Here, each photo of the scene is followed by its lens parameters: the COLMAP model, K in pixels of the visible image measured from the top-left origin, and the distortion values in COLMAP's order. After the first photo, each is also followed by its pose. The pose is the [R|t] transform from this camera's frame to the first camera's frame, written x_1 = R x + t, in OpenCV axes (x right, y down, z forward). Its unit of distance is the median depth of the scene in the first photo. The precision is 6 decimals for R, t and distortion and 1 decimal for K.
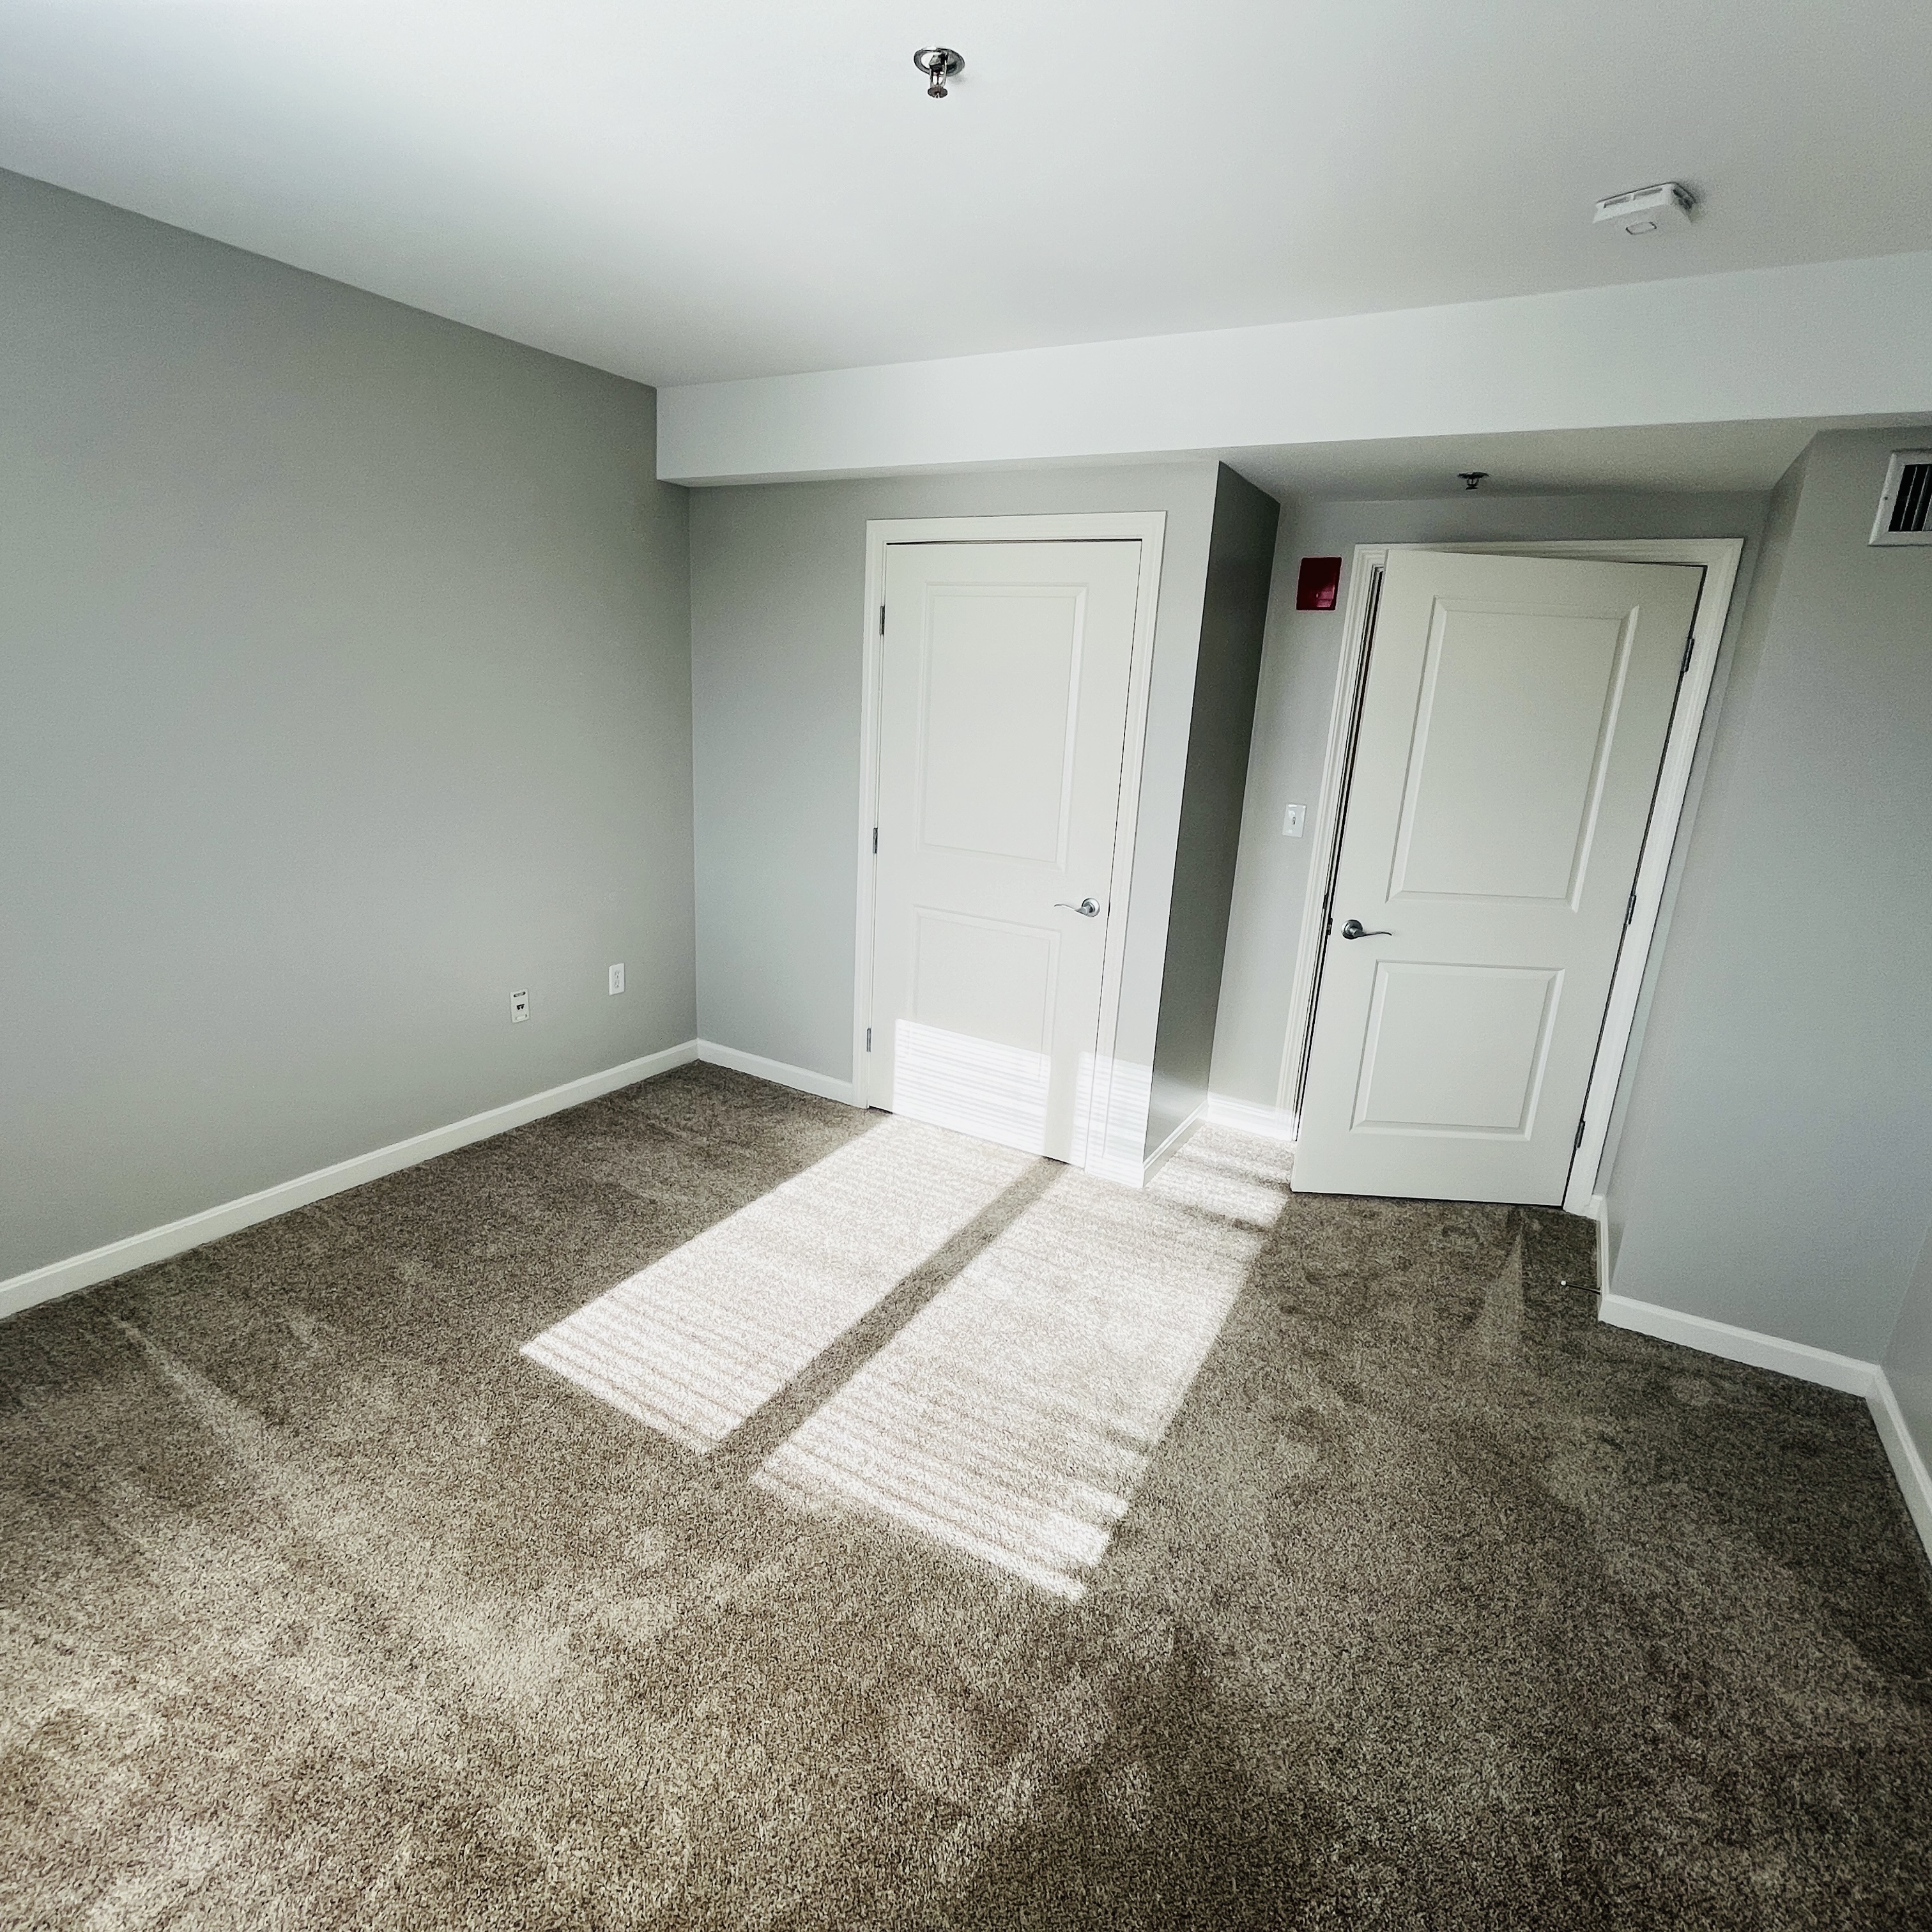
lens RADIAL K [[1053.1, 0, 961.4], [0, 1053.1, 966.2], [0, 0, 1]] dist [-0.018590, 0.003511]
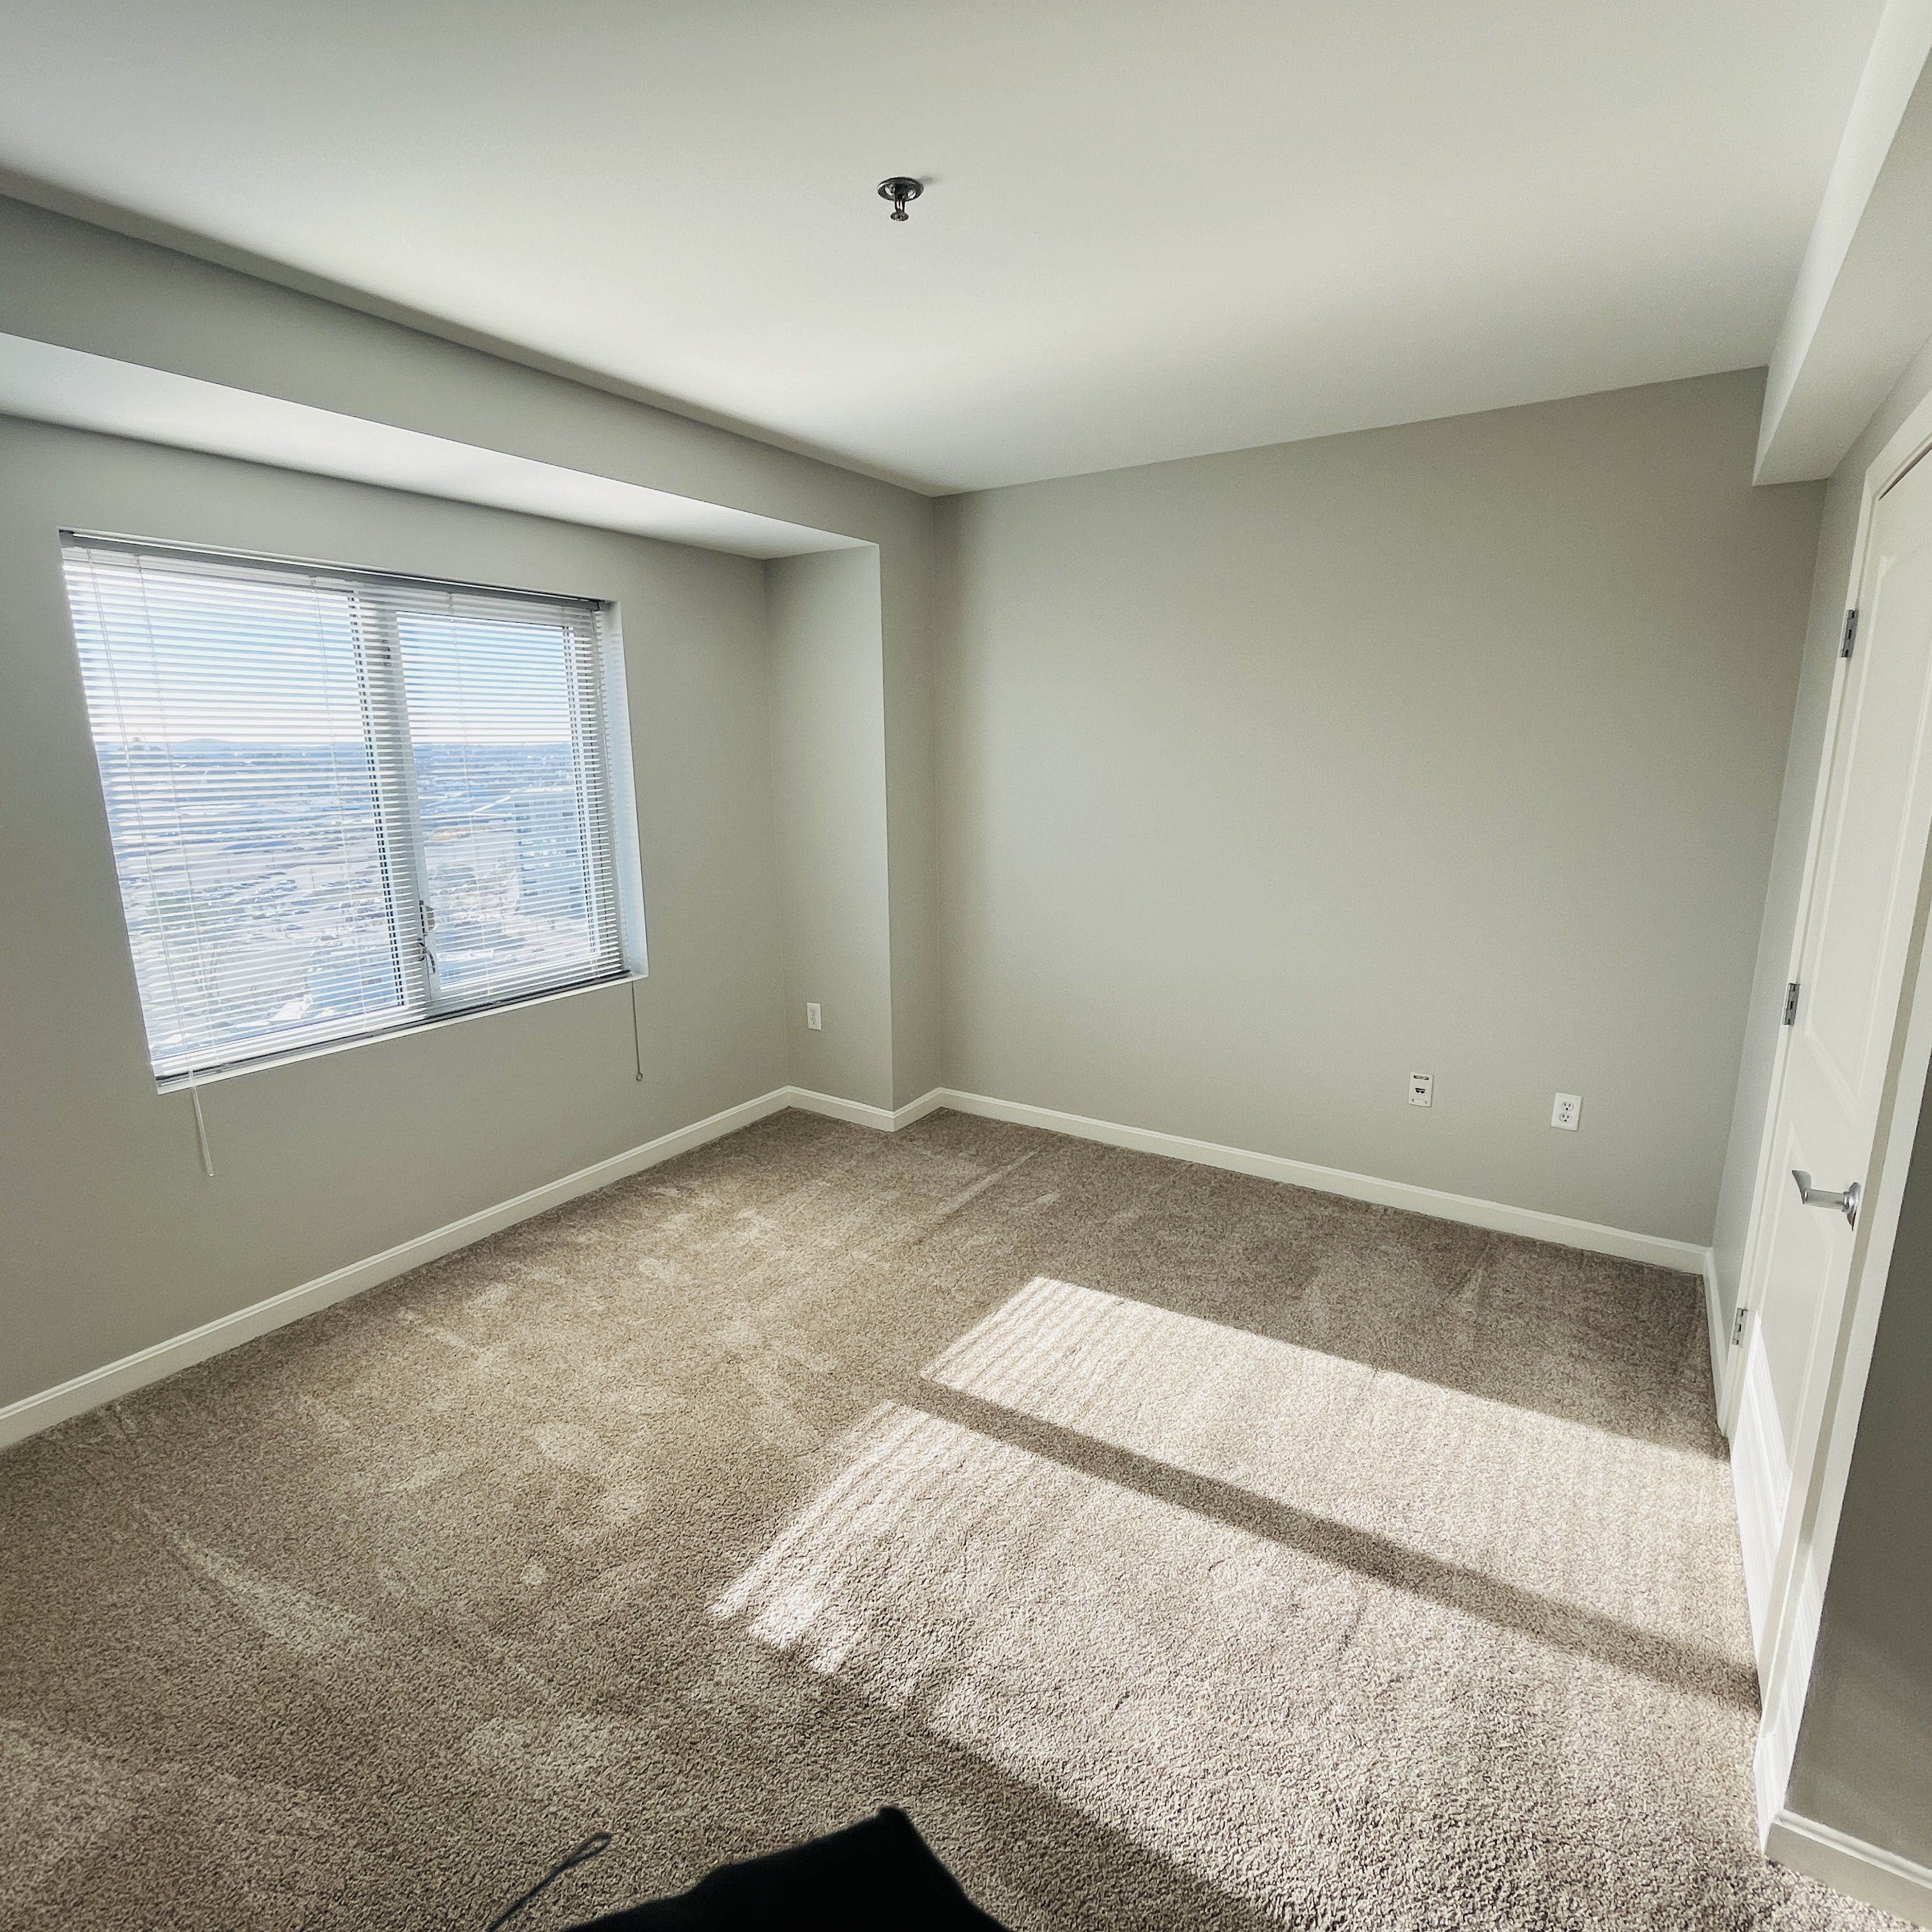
lens RADIAL K [[1053.1, 0, 960.7], [0, 1053.1, 973.8], [0, 0, 1]] dist [-0.018590, 0.003511]
pose [[-0.039281, 0.166552, -0.985250, 0.623152], [-0.262463, 0.949669, 0.171002, -0.138273], [0.964142, 0.265308, 0.006410, 0.661149]]
